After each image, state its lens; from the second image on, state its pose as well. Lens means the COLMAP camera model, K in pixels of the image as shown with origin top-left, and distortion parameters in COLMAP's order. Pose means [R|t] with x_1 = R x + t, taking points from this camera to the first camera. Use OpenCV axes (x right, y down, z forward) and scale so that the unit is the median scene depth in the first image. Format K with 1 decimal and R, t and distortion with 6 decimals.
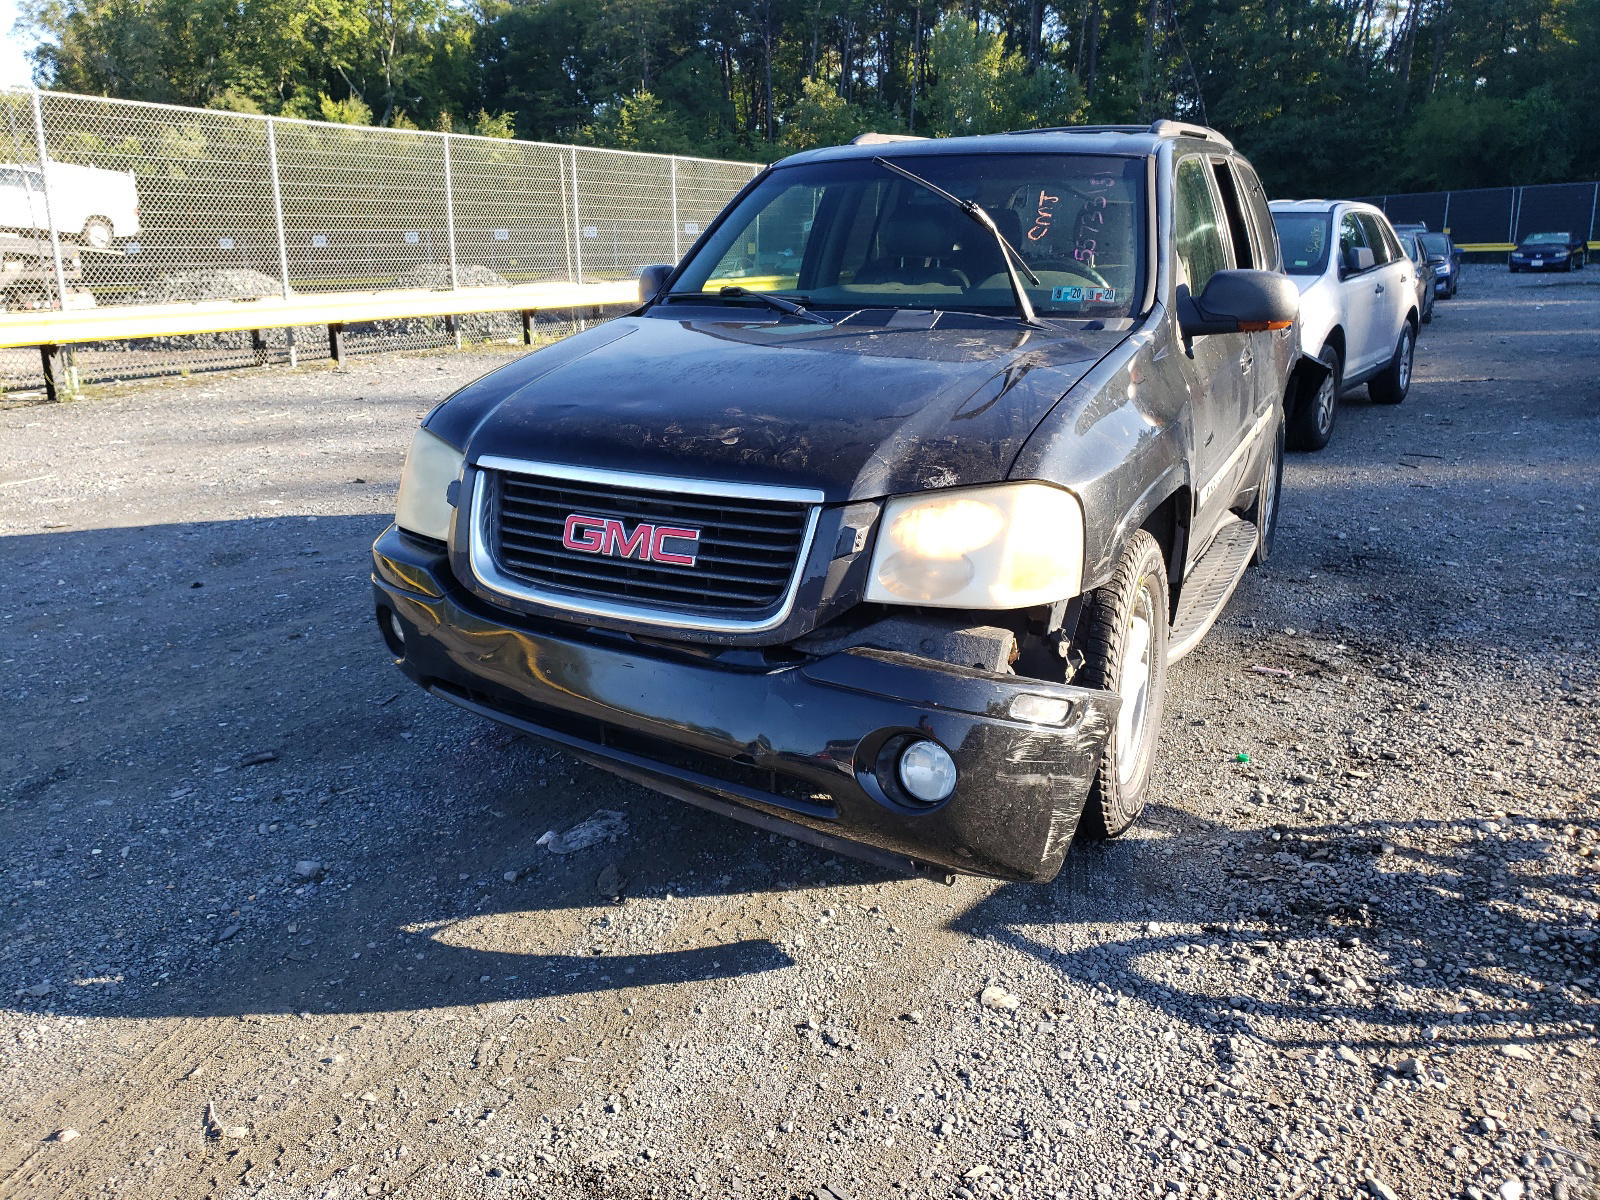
lens RADIAL K [[1264.2, 0, 747.7], [0, 1264.2, 594.7], [0, 0, 1]] dist [0.033683, -0.010088]
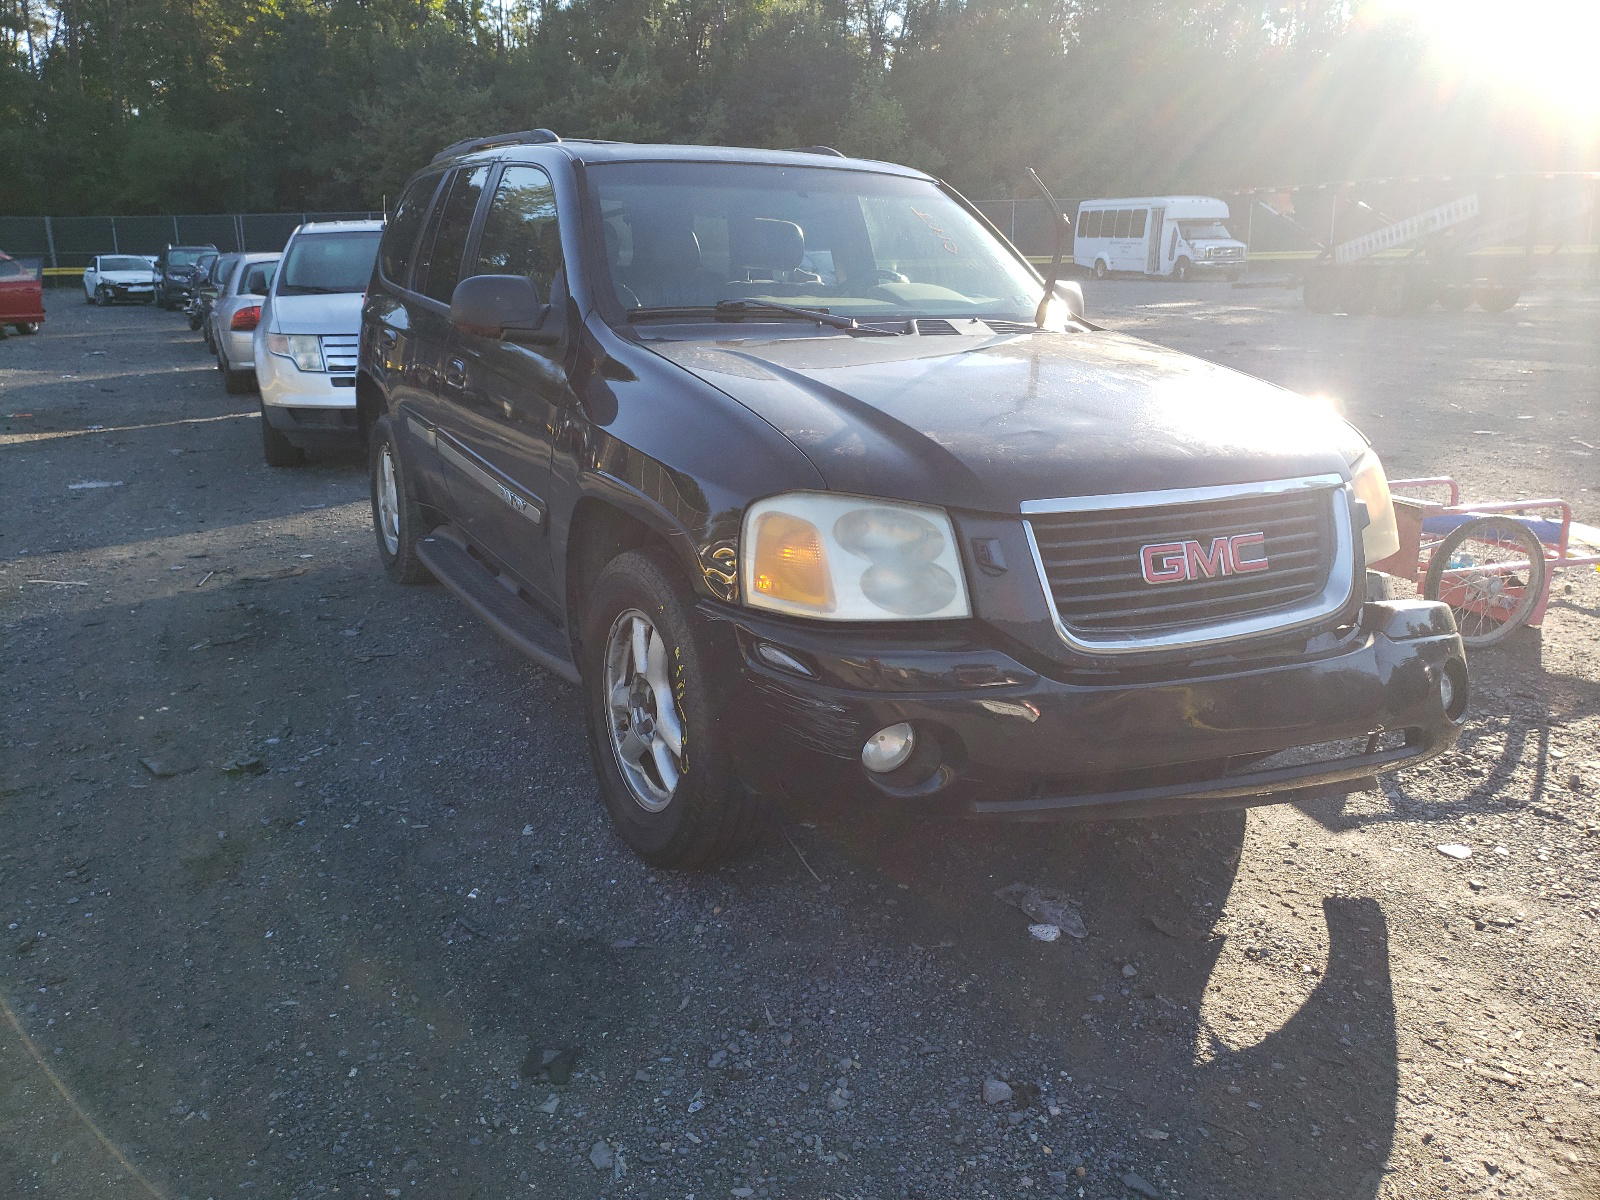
lens RADIAL K [[1264.2, 0, 747.7], [0, 1264.2, 594.7], [0, 0, 1]] dist [0.033683, -0.010088]
pose [[0.554050, -0.198795, 0.808399, -1.052275], [0.211081, 0.972882, 0.094576, -0.177818], [-0.805279, 0.118238, 0.580987, 0.718165]]
